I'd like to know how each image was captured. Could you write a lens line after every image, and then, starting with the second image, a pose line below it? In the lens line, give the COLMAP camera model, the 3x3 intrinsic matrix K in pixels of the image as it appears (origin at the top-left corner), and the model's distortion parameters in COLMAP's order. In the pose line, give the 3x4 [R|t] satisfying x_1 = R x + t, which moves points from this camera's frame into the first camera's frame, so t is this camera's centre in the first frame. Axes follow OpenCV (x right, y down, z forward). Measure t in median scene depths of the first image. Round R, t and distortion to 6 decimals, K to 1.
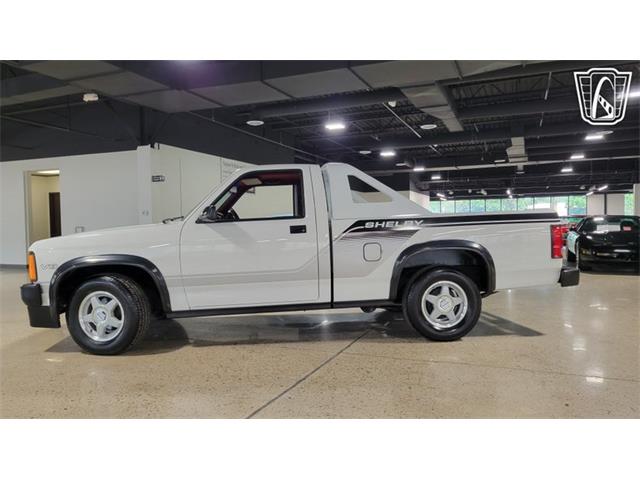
lens RADIAL K [[481.9, 0, 316.7], [0, 481.9, 239.2], [0, 0, 1]] dist [0.026873, -0.005369]
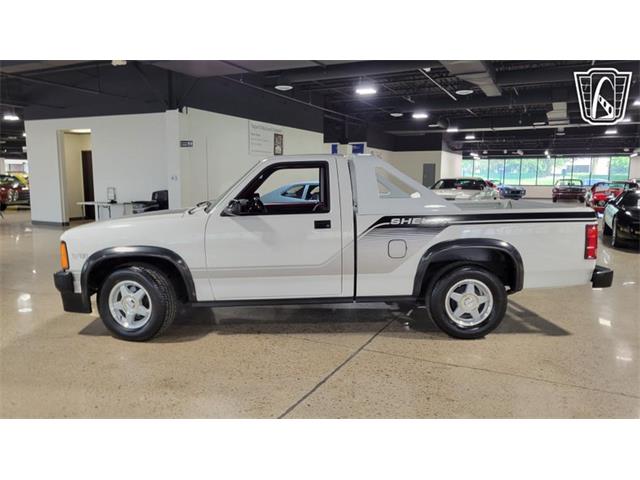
lens RADIAL K [[481.9, 0, 316.7], [0, 481.9, 239.2], [0, 0, 1]] dist [0.026873, -0.005369]
pose [[0.998037, 0.027904, -0.056066, 0.005755], [-0.022227, 0.994796, 0.099431, -0.085551], [0.058549, -0.097990, 0.993464, 0.012071]]
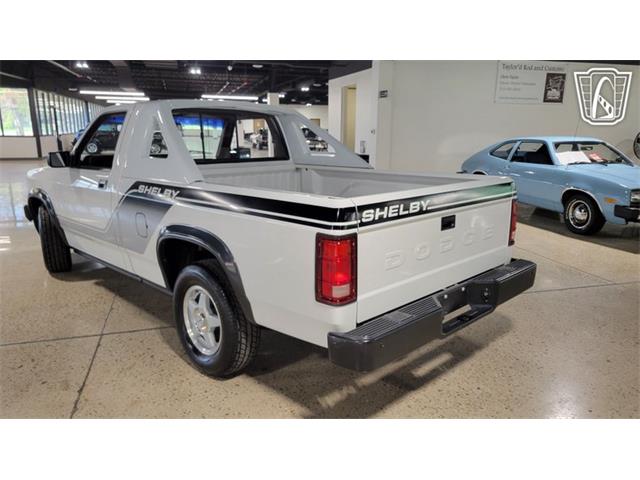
lens RADIAL K [[481.9, 0, 316.7], [0, 481.9, 239.2], [0, 0, 1]] dist [0.026873, -0.005369]
pose [[0.633714, 0.194529, -0.748709, 0.844690], [-0.041486, 0.975019, 0.218215, -0.126307], [0.772454, -0.107225, 0.625953, 0.720233]]
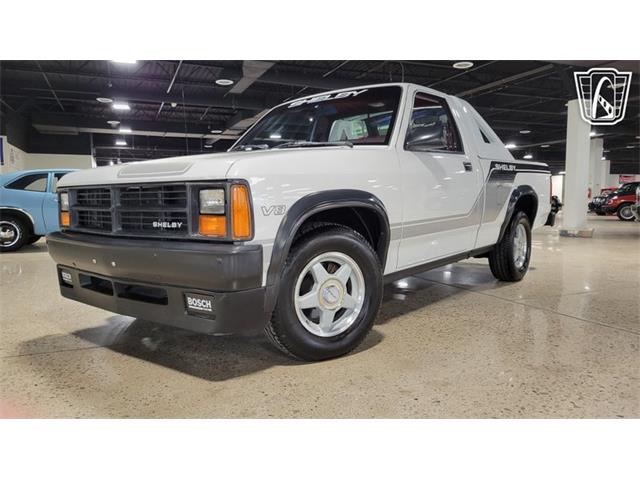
lens RADIAL K [[480.0, 0, 318.7], [0, 480.0, 232.1], [0, 0, 1]] dist [0.027309, -0.004543]
pose [[0.702507, -0.038851, 0.710616, -0.816739], [0.016471, 0.999129, 0.038342, 0.057313], [-0.711486, -0.015231, 0.702535, 0.566234]]
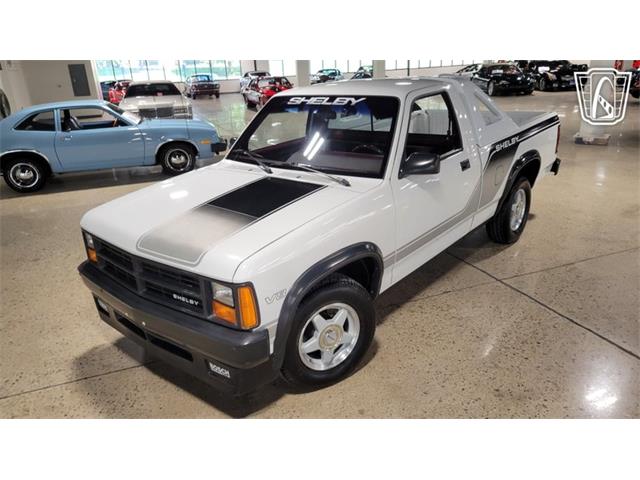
lens RADIAL K [[481.9, 0, 316.7], [0, 481.9, 239.2], [0, 0, 1]] dist [0.026873, -0.005369]
pose [[0.721120, -0.253663, 0.644702, -0.814397], [0.053964, 0.948299, 0.312756, -0.177199], [-0.690705, -0.190744, 0.697526, 0.528595]]
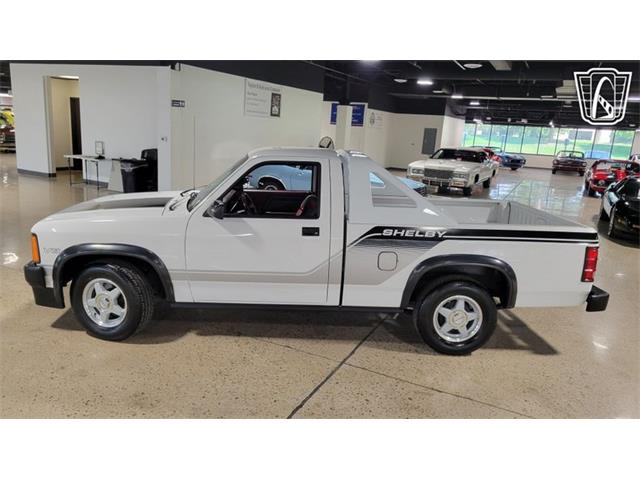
lens RADIAL K [[481.9, 0, 316.7], [0, 481.9, 239.2], [0, 0, 1]] dist [0.026873, -0.005369]
pose [[0.995256, 0.089411, -0.038364, 0.010079], [-0.080147, 0.976974, 0.197734, -0.185476], [0.055160, -0.193721, 0.979505, 0.079178]]
